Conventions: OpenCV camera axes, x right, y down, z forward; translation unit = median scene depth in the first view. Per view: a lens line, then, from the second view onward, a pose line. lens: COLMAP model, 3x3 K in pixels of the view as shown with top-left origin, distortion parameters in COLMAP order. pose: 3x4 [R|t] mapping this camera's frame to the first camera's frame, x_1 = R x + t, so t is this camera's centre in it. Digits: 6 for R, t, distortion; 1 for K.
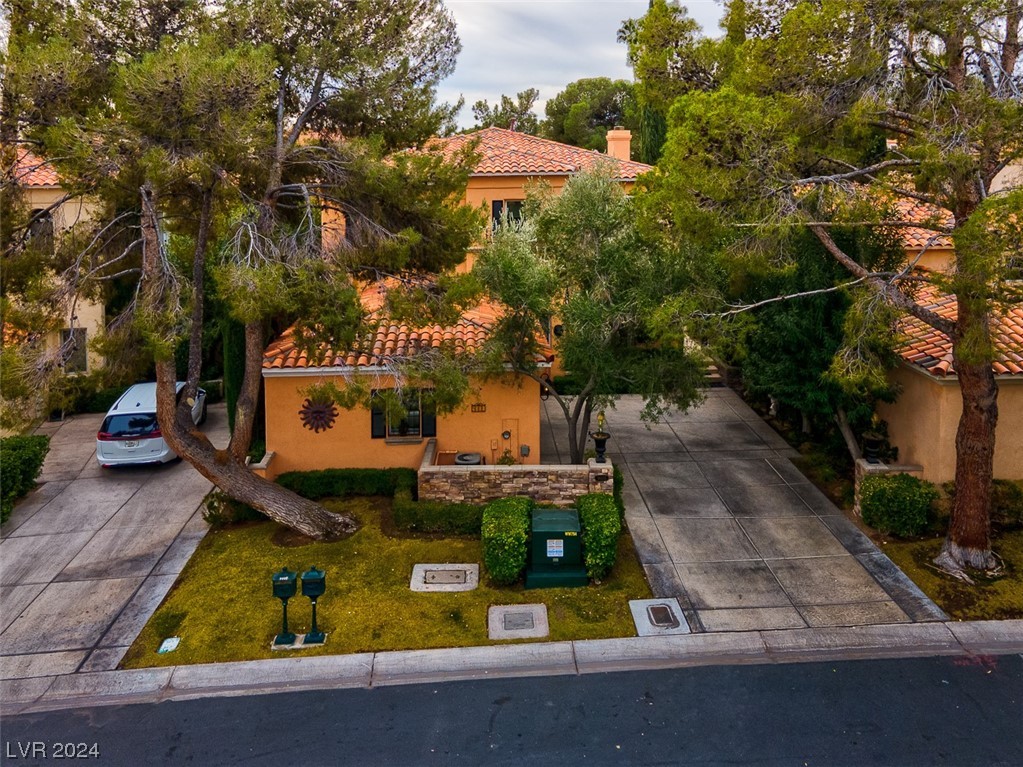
lens RADIAL K [[742.6, 0, 511.5], [0, 742.6, 383.5], [0, 0, 1]] dist [-0.053282, 0.106227]
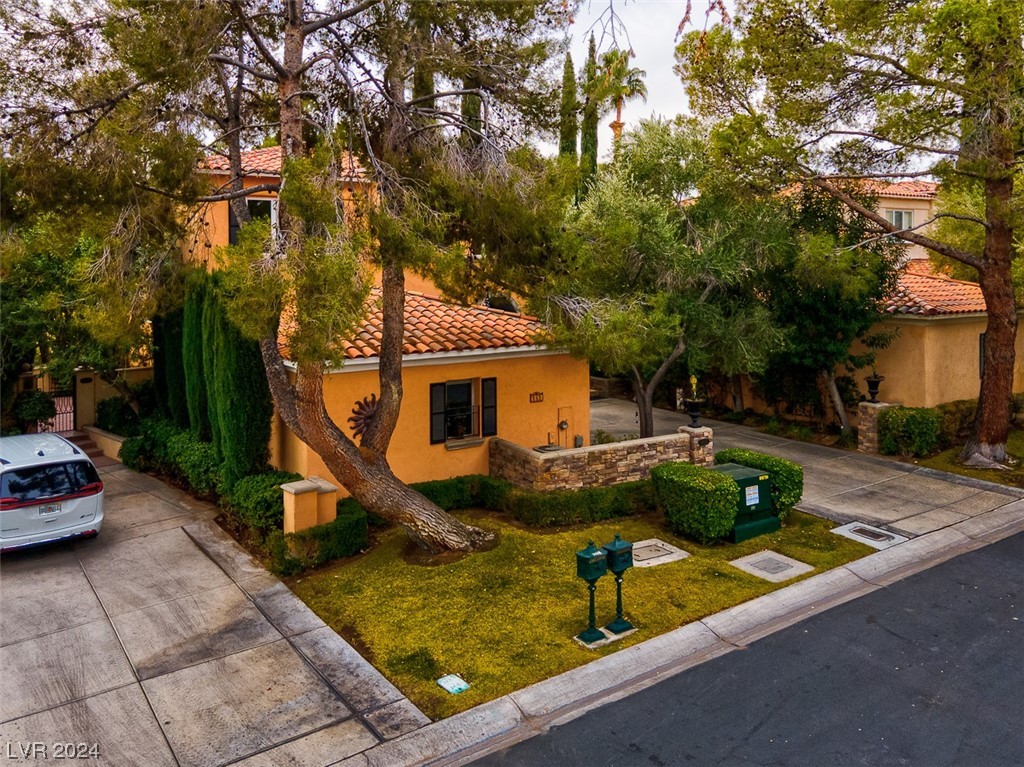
lens RADIAL K [[782.2, 0, 516.1], [0, 782.2, 385.7], [0, 0, 1]] dist [-0.006549, 0.077088]
pose [[0.868635, -0.074337, 0.489844, -0.697718], [0.134262, 0.987004, -0.088303, 0.130554], [-0.476913, 0.142470, 0.867327, 0.243769]]
